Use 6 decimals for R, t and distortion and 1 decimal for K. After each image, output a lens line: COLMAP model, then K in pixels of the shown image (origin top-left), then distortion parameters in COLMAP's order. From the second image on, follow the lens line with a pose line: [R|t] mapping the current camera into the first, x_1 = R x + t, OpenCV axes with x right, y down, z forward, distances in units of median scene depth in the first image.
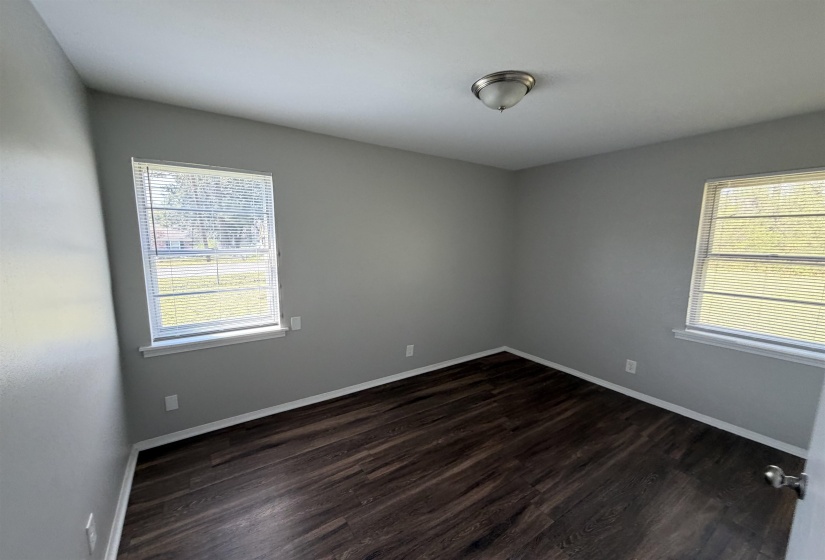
lens RADIAL K [[326.7, 0, 411.8], [0, 326.7, 288.0], [0, 0, 1]] dist [-0.001073, -0.000352]
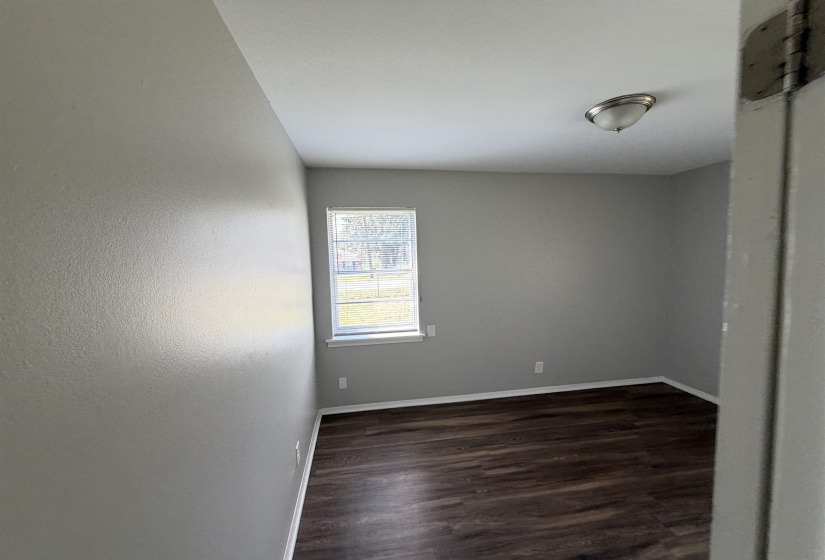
lens RADIAL K [[328.0, 0, 412.0], [0, 328.0, 293.4], [0, 0, 1]] dist [-0.001190, -0.000236]
pose [[0.907039, 0.018636, -0.420634, 0.092354], [-0.032216, 0.999163, -0.025201, 0.005384], [0.419813, 0.036409, 0.906880, -0.129784]]
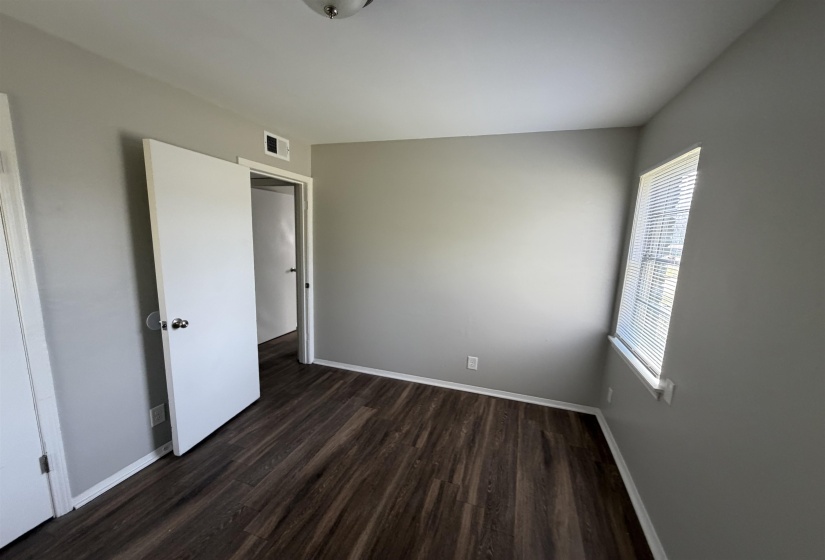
lens RADIAL K [[326.7, 0, 411.8], [0, 326.7, 288.0], [0, 0, 1]] dist [-0.001073, -0.000352]
pose [[-0.796295, 0.065993, -0.601298, 0.454810], [-0.134488, 0.949838, 0.282347, -0.224102], [0.589769, 0.305699, -0.747476, 1.416940]]
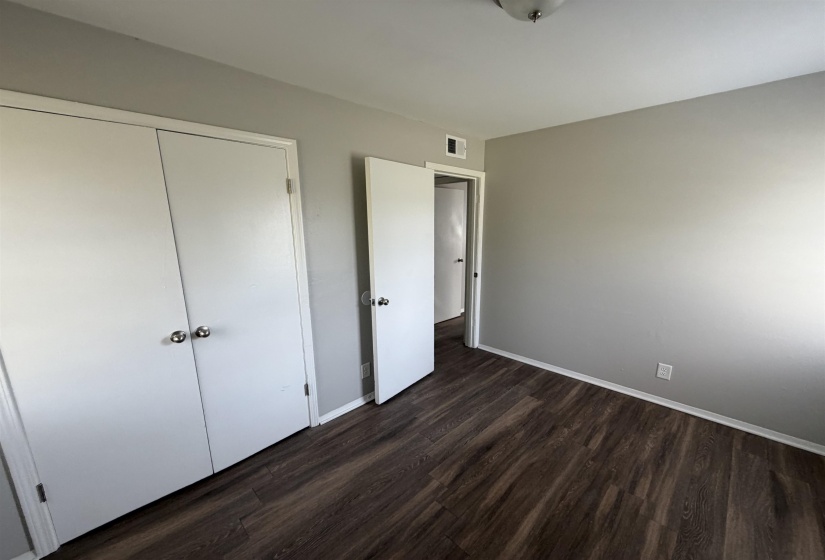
lens RADIAL K [[326.7, 0, 411.8], [0, 326.7, 288.0], [0, 0, 1]] dist [-0.001073, -0.000352]
pose [[-0.983221, 0.037534, -0.178518, 0.538716], [-0.027098, 0.937695, 0.346400, -0.232843], [0.180397, 0.345425, -0.920944, 1.450993]]
